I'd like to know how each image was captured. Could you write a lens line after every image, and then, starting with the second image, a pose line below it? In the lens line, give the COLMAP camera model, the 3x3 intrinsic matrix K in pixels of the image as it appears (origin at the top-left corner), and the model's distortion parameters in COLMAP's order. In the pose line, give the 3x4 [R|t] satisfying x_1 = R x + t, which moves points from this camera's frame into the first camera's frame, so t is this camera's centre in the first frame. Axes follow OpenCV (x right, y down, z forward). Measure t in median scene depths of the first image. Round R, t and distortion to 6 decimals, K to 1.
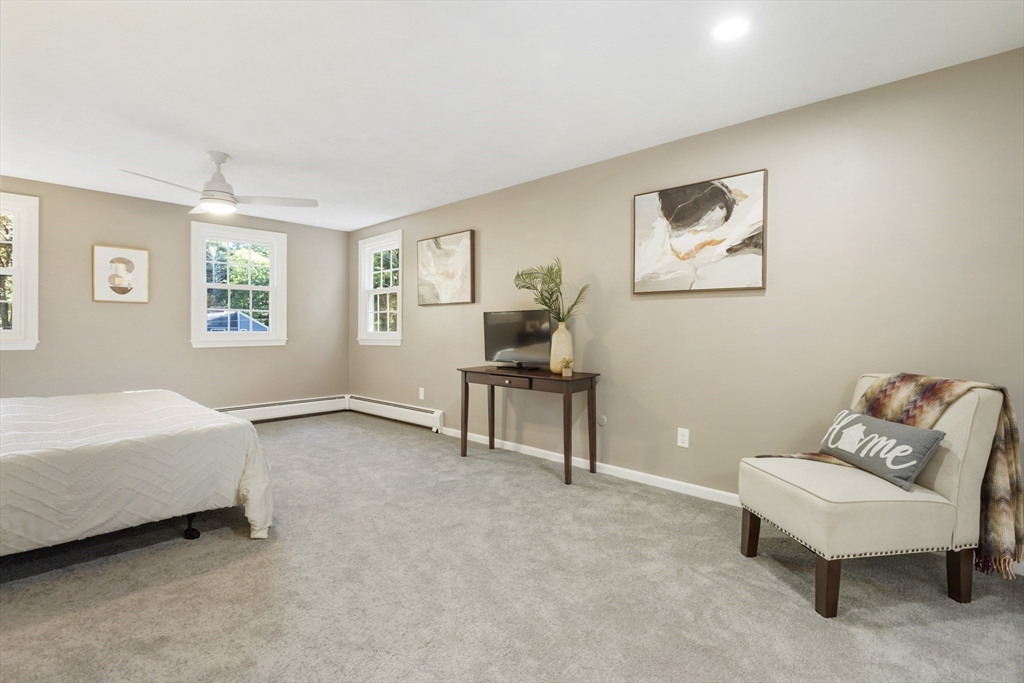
lens RADIAL K [[483.7, 0, 507.8], [0, 483.7, 338.1], [0, 0, 1]] dist [-0.005897, -0.000427]
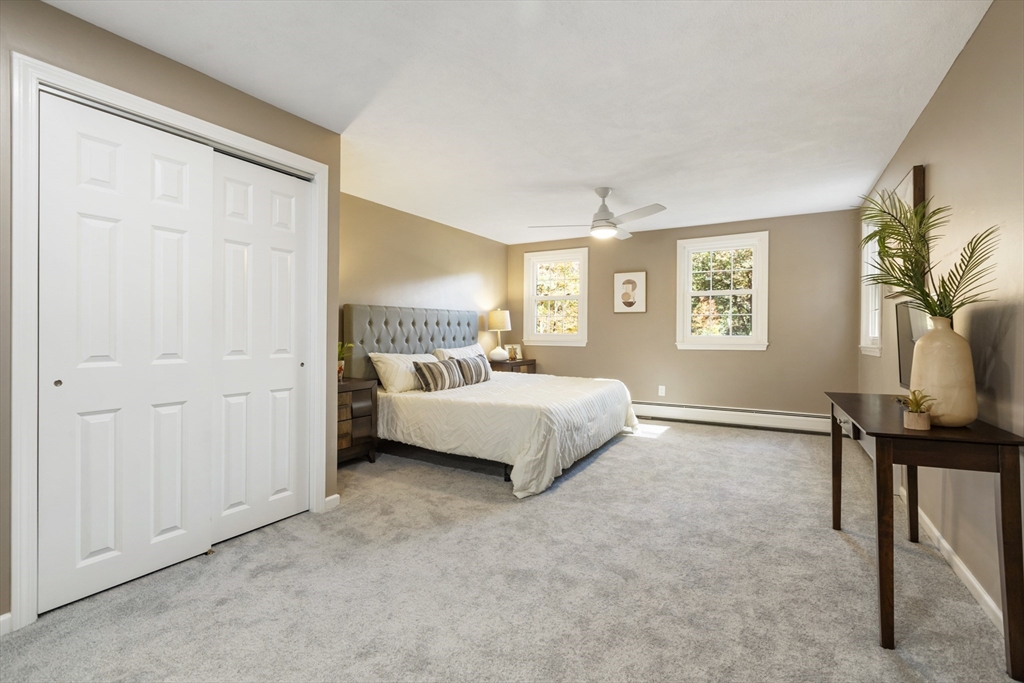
lens RADIAL K [[463.2, 0, 511.6], [0, 463.2, 339.6], [0, 0, 1]] dist [0.001059, -0.000698]
pose [[0.234119, 0.012786, -0.972124, 0.487238], [-0.020049, 0.999764, 0.008321, -0.007096], [0.972001, 0.017542, 0.234320, 0.505820]]
